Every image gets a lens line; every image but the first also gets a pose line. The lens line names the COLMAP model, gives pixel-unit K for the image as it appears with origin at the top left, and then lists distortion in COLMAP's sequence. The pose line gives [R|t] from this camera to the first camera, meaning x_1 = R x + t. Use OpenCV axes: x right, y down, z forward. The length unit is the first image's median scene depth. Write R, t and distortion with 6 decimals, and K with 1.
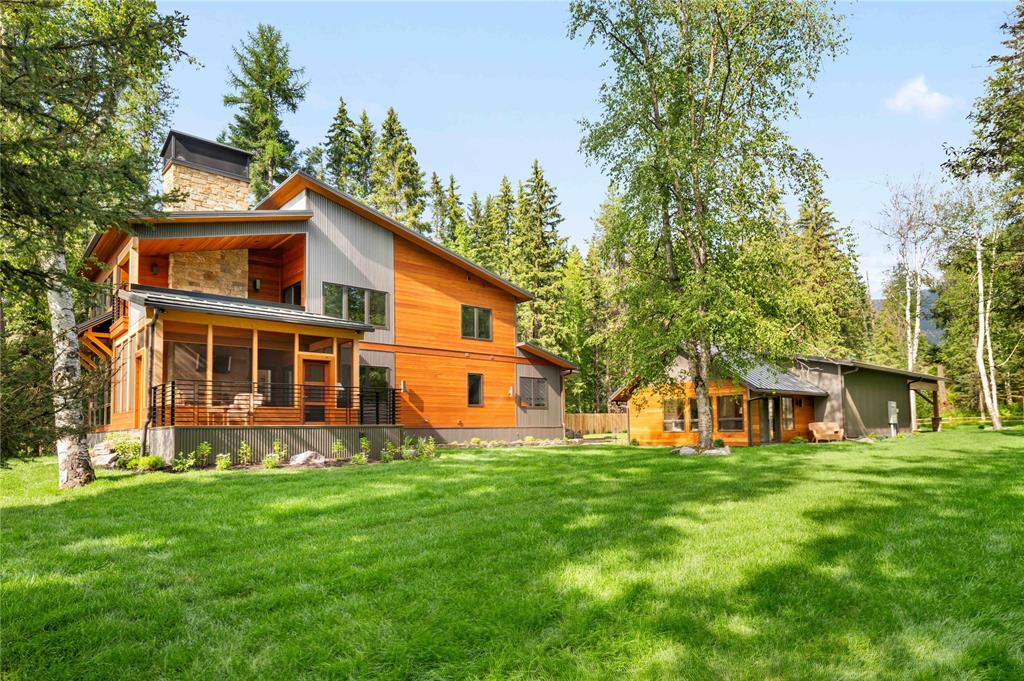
lens RADIAL K [[594.6, 0, 509.8], [0, 594.6, 400.5], [0, 0, 1]] dist [0.001101, 0.000149]
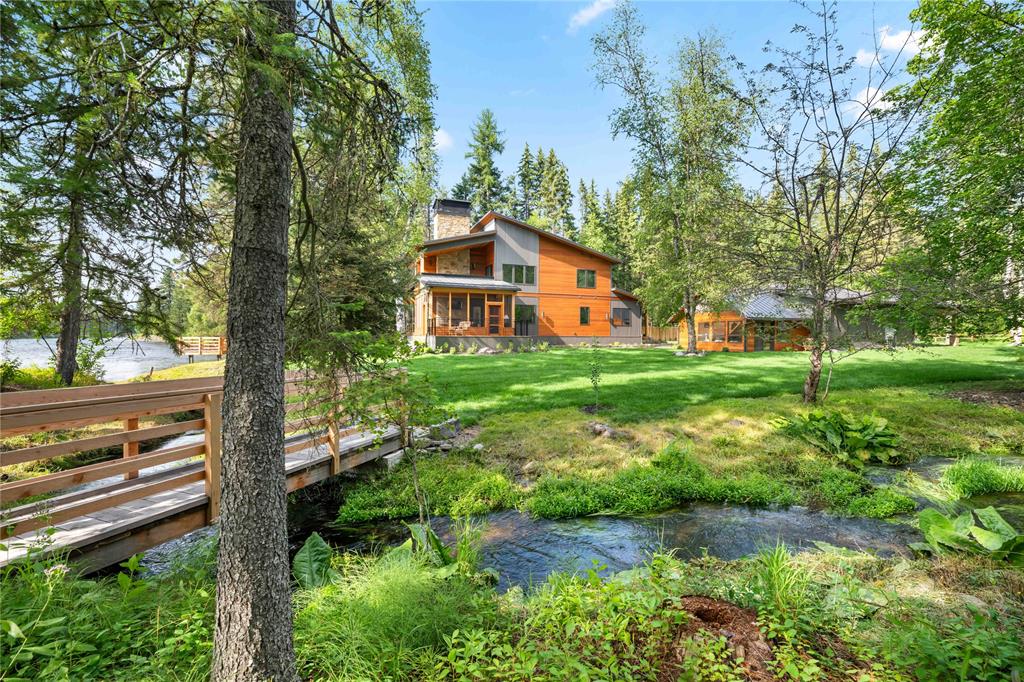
lens RADIAL K [[411.2, 0, 510.2], [0, 411.2, 344.5], [0, 0, 1]] dist [-0.001044, -0.000526]
pose [[0.933417, 0.030241, -0.357517, 0.183163], [-0.001726, 0.996809, 0.079809, -0.030734], [0.358789, -0.073878, 0.930490, -0.263747]]
